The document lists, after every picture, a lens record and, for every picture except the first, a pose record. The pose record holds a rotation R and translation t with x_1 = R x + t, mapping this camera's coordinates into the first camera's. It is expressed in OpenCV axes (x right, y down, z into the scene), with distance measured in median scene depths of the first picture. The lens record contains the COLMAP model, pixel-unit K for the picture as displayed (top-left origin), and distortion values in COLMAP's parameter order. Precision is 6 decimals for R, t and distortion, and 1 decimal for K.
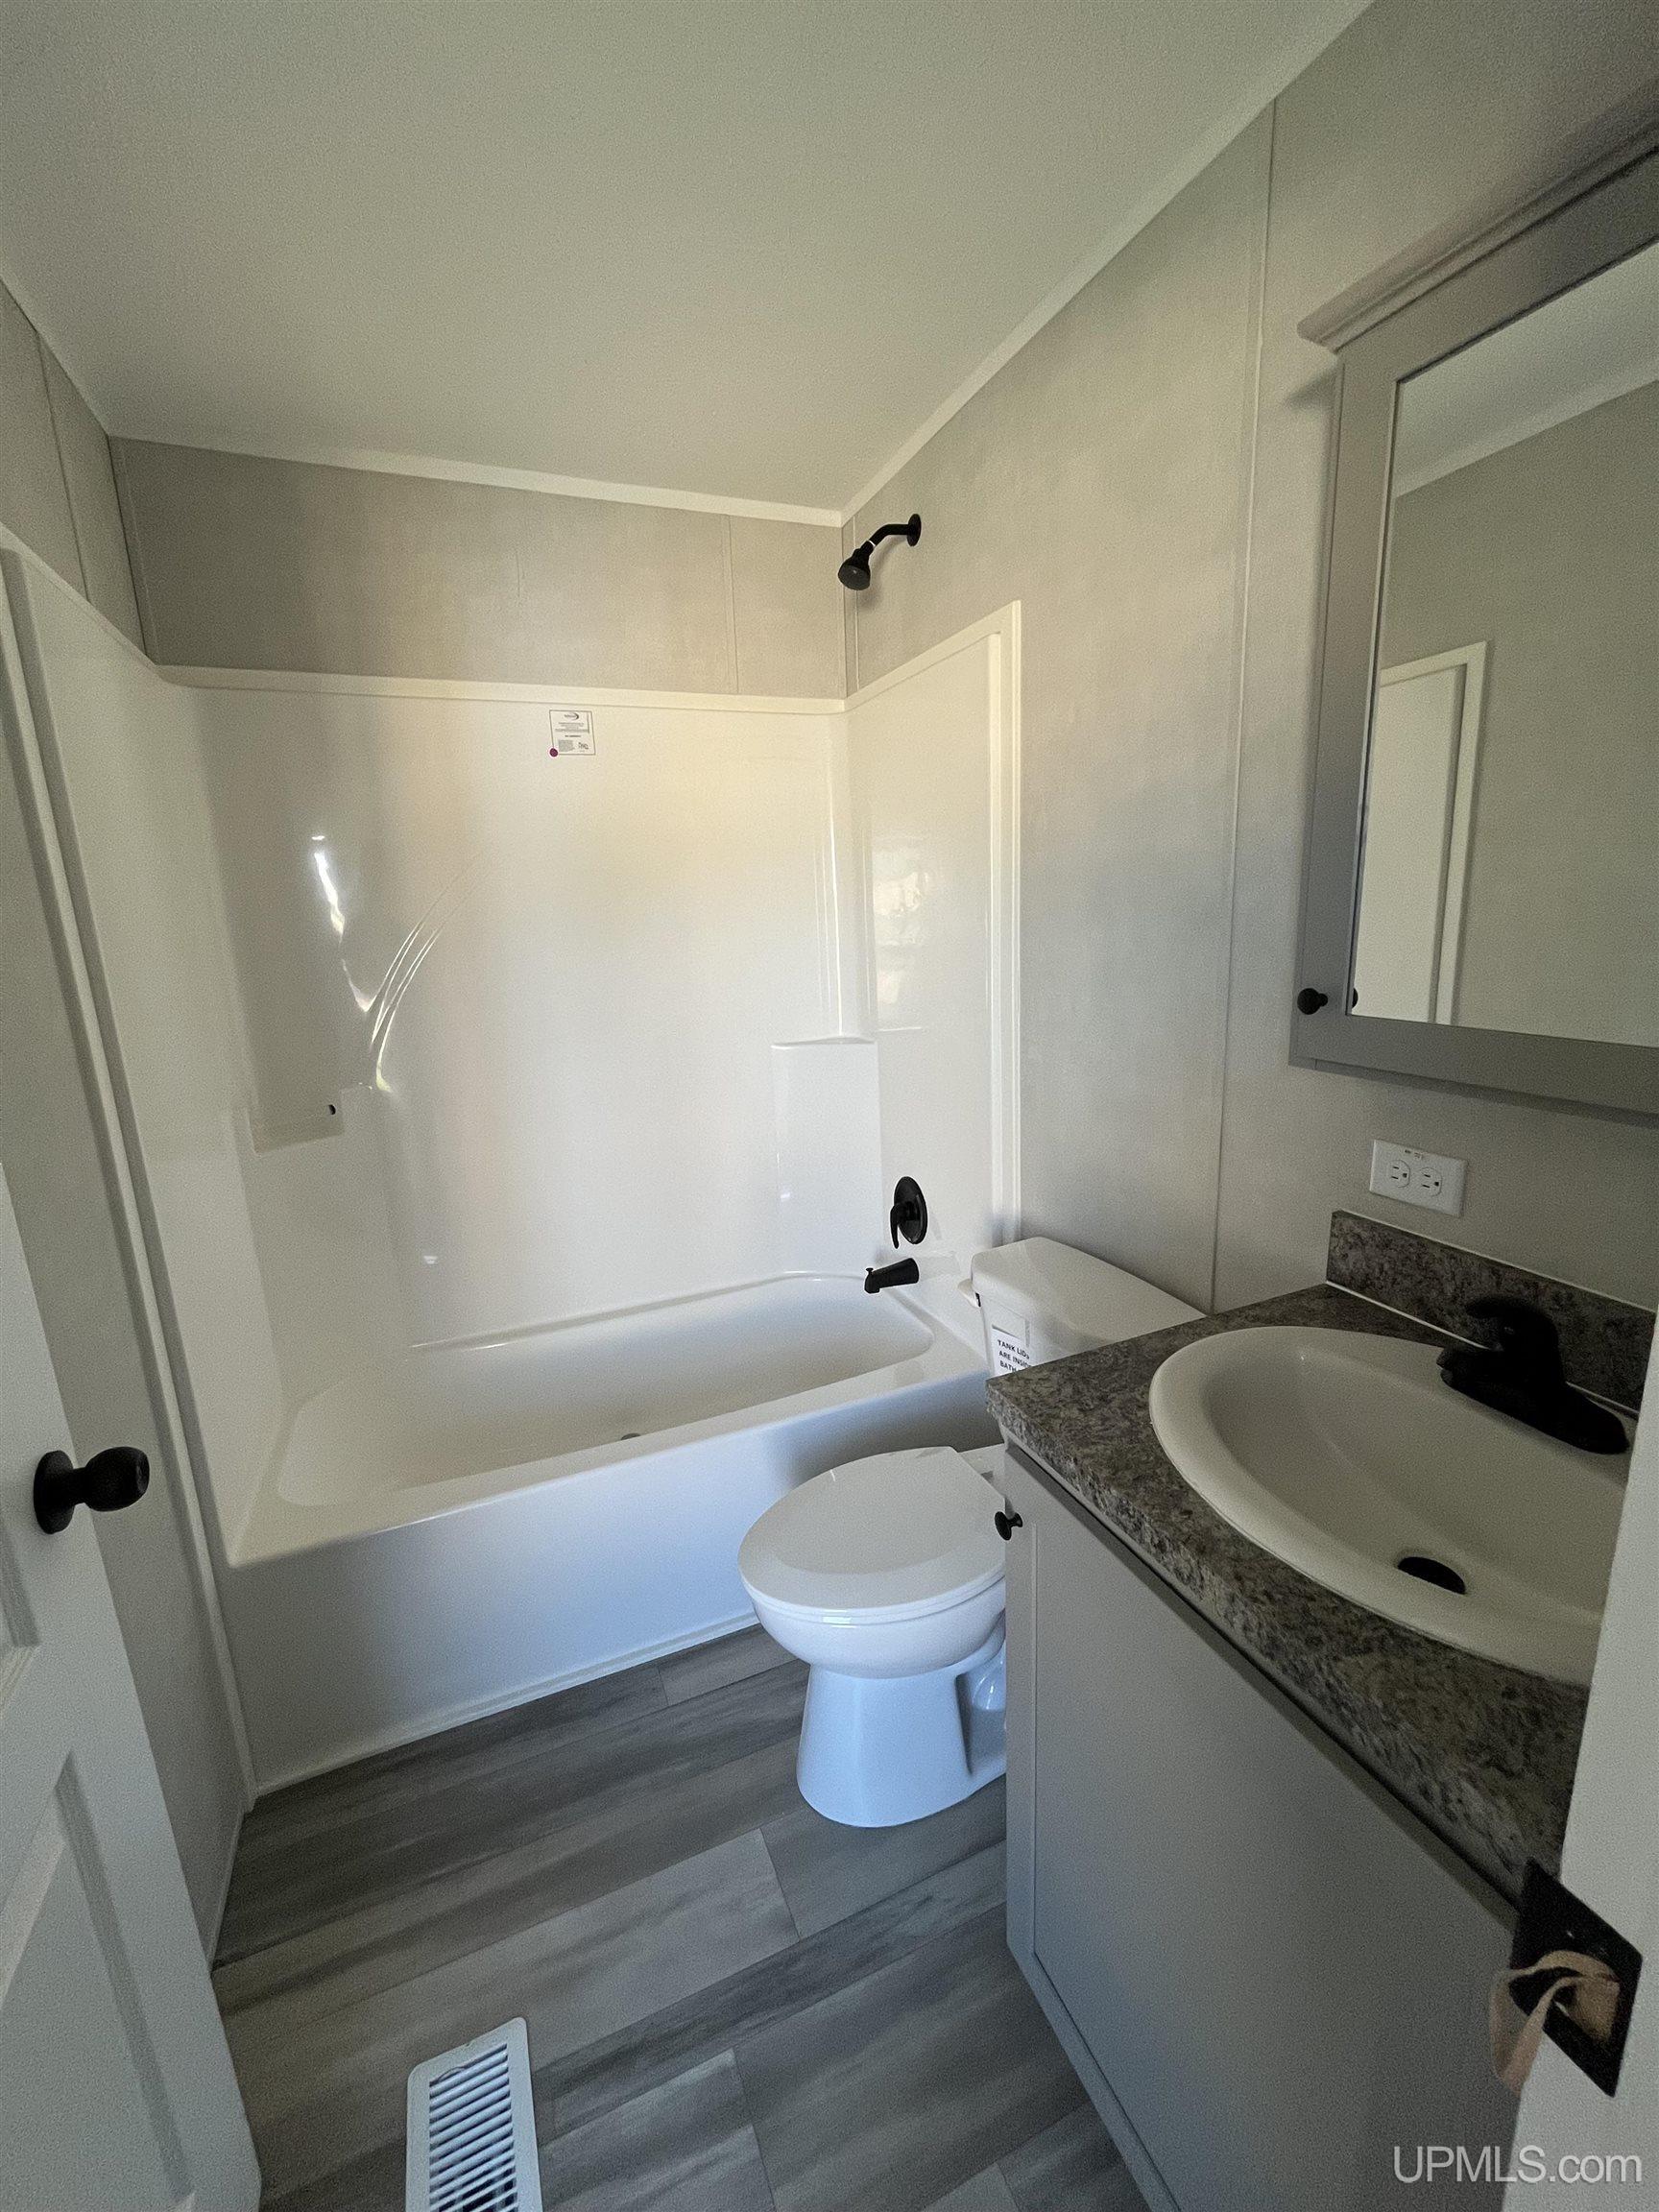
lens RADIAL K [[895.3, 0, 829.5], [0, 895.3, 1106.0], [0, 0, 1]] dist [-0.001678, -0.002913]
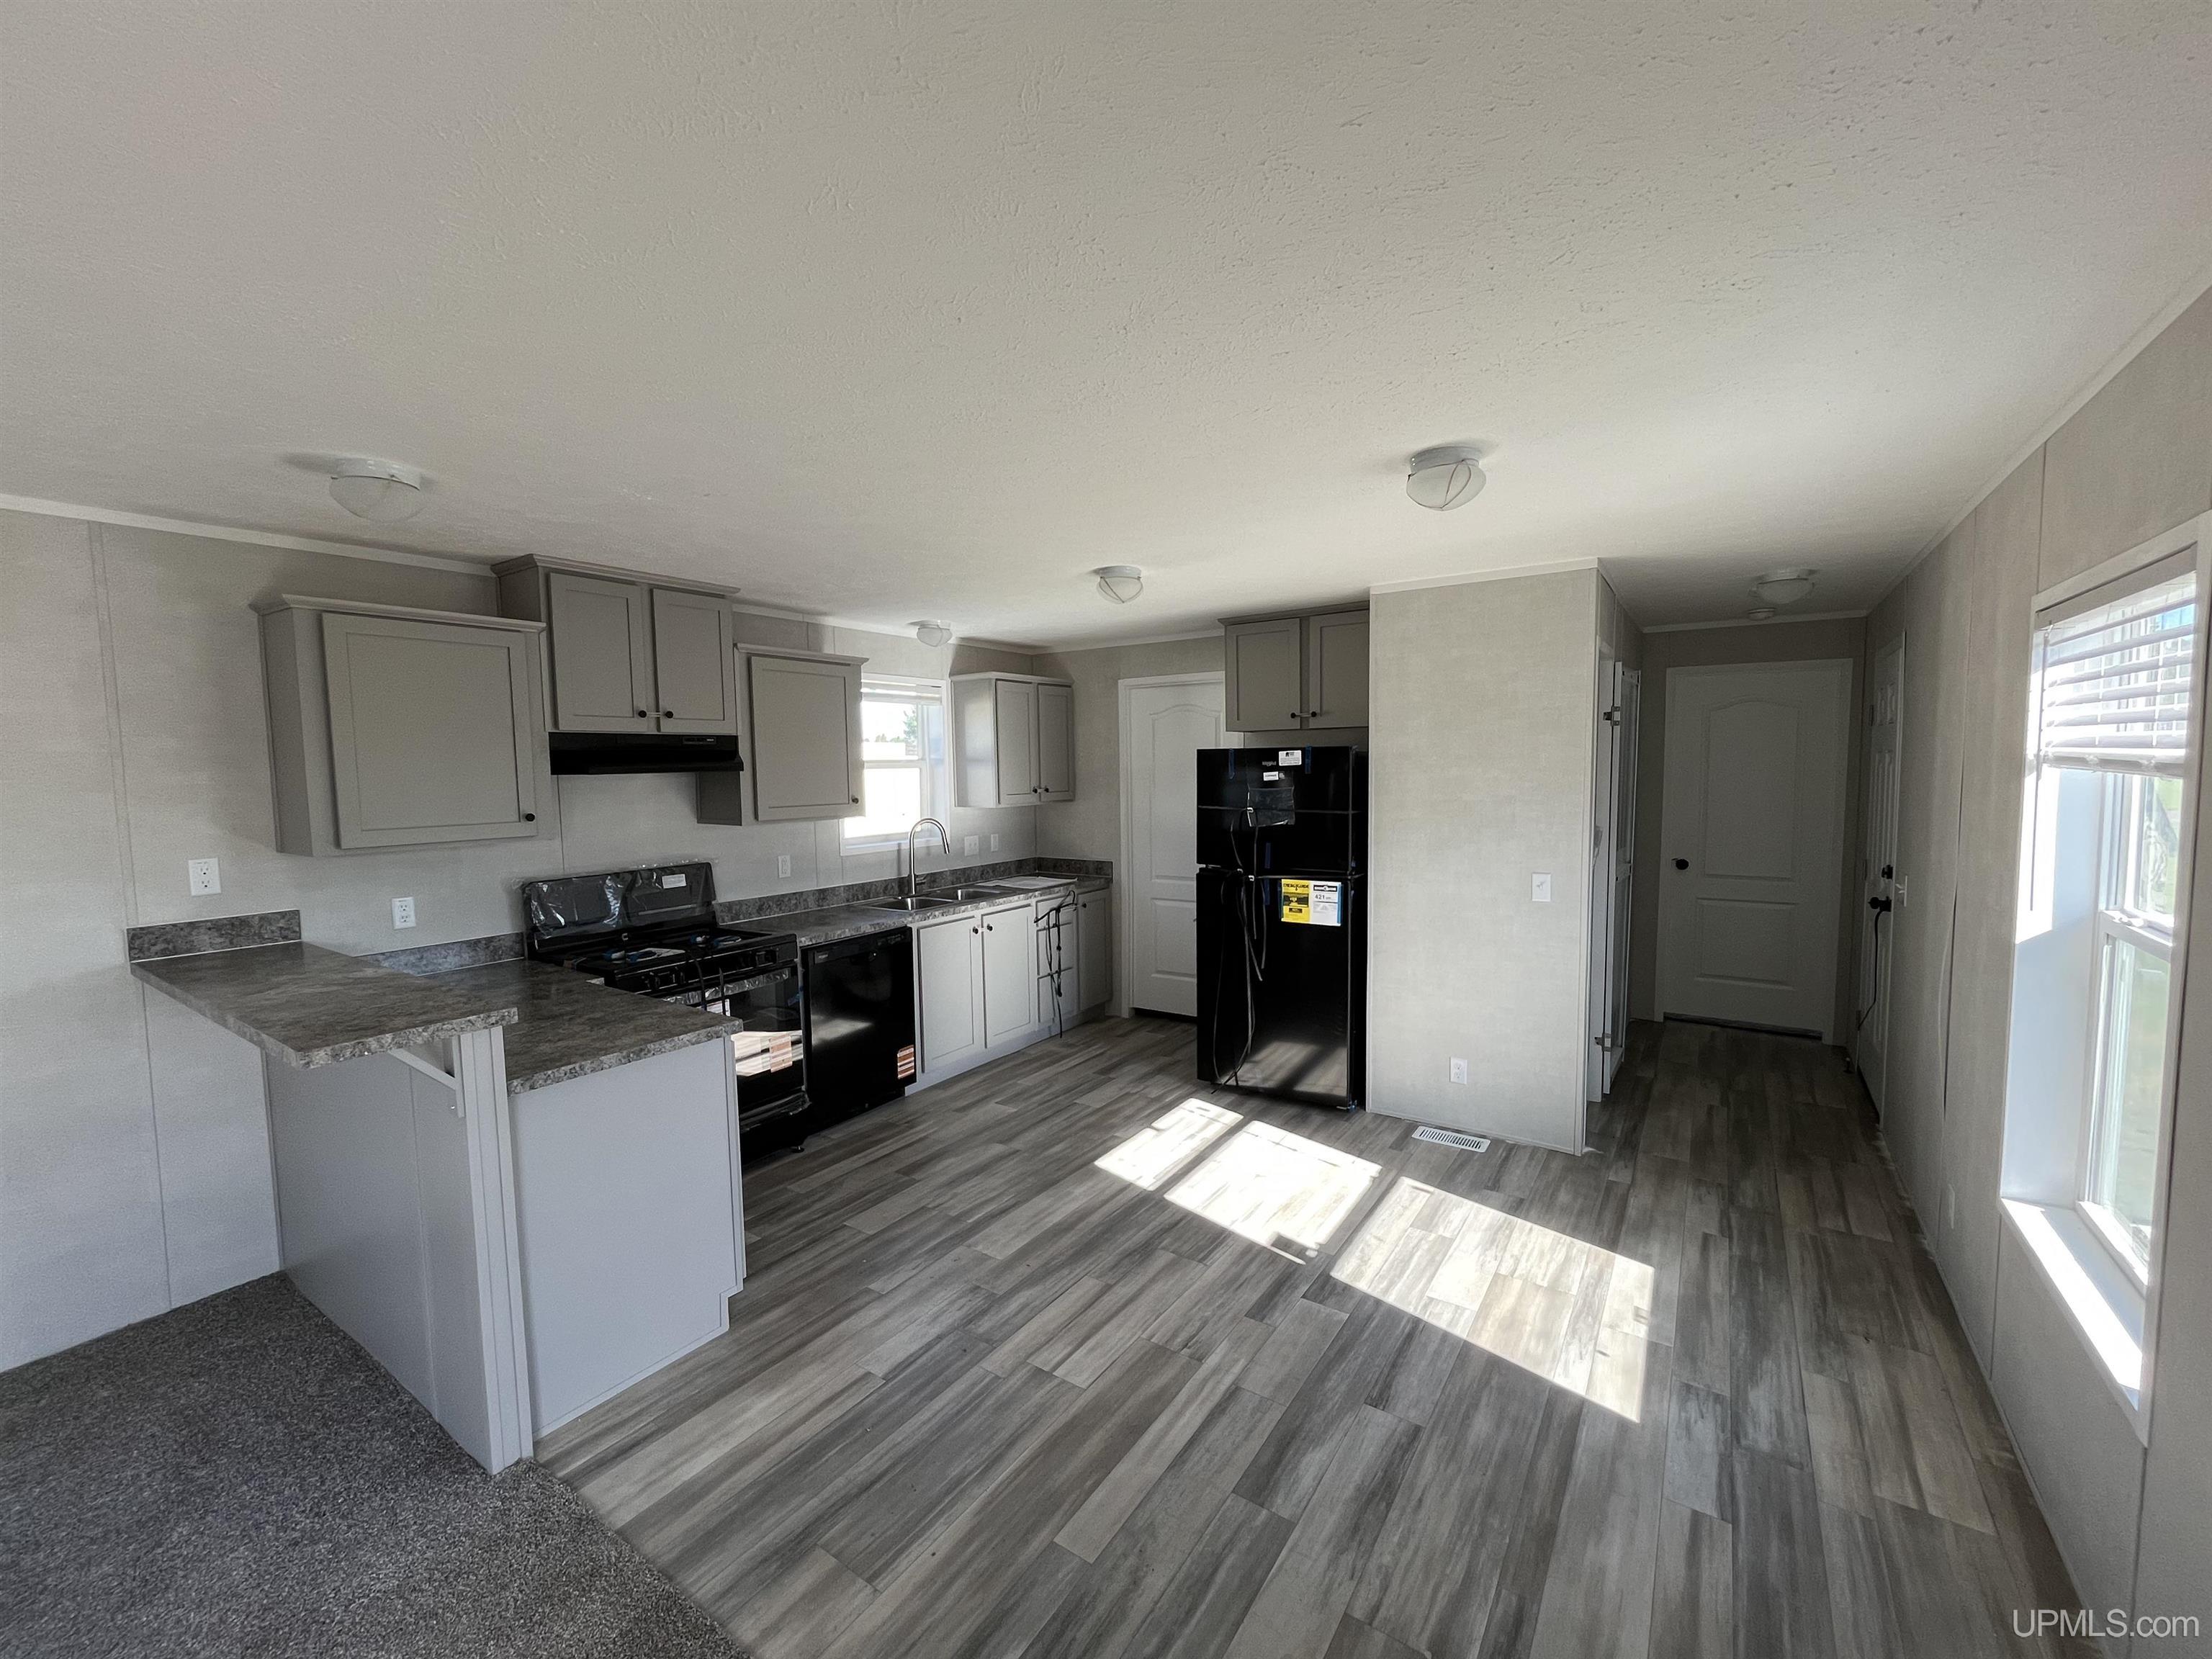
lens RADIAL K [[895.3, 0, 1106.1], [0, 895.3, 834.2], [0, 0, 1]] dist [-0.001678, -0.002913]
pose [[-0.840917, 0.094751, -0.532805, 0.827895], [-0.068766, 0.957863, 0.278873, -0.825800], [0.536778, 0.271148, -0.798967, 2.870507]]
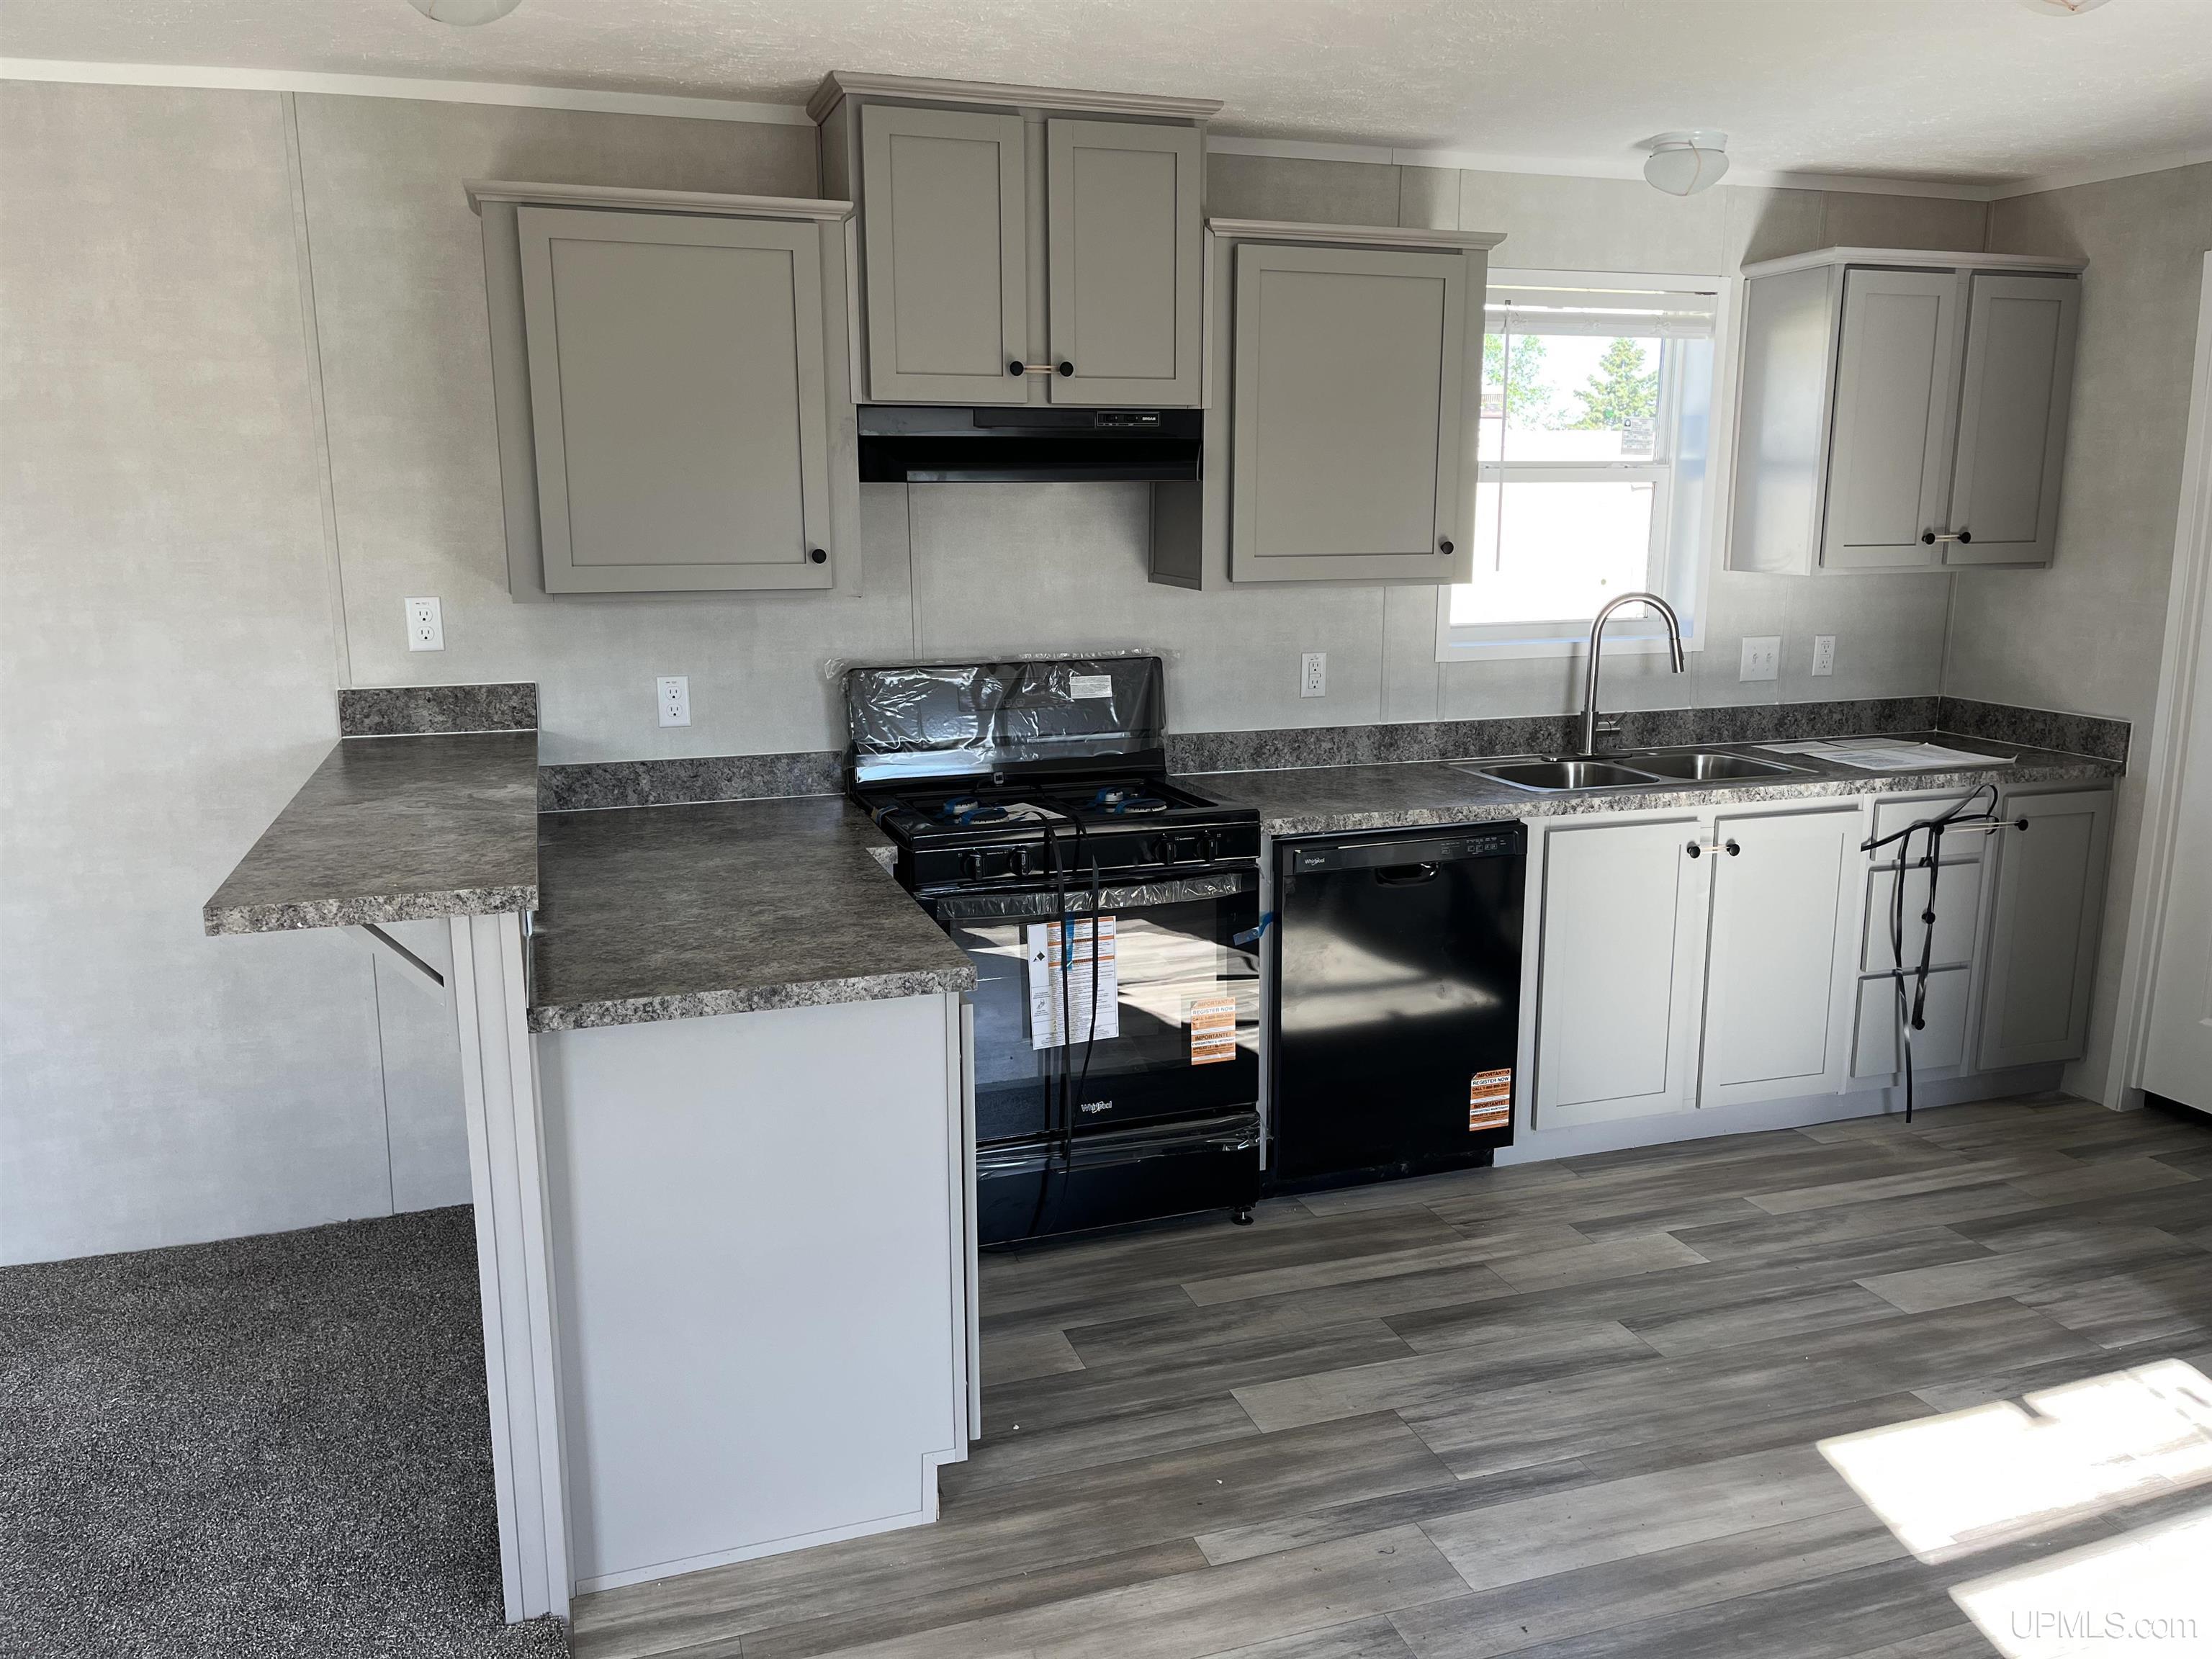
lens RADIAL K [[1666.3, 0, 1127.1], [0, 1666.3, 834.2], [0, 0, 1]] dist [0.078245, -0.105803]
pose [[-0.996419, 0.026997, 0.080121, 0.135373], [0.057206, 0.913069, 0.403773, -0.717520], [-0.062256, 0.406911, -0.911344, 2.619239]]
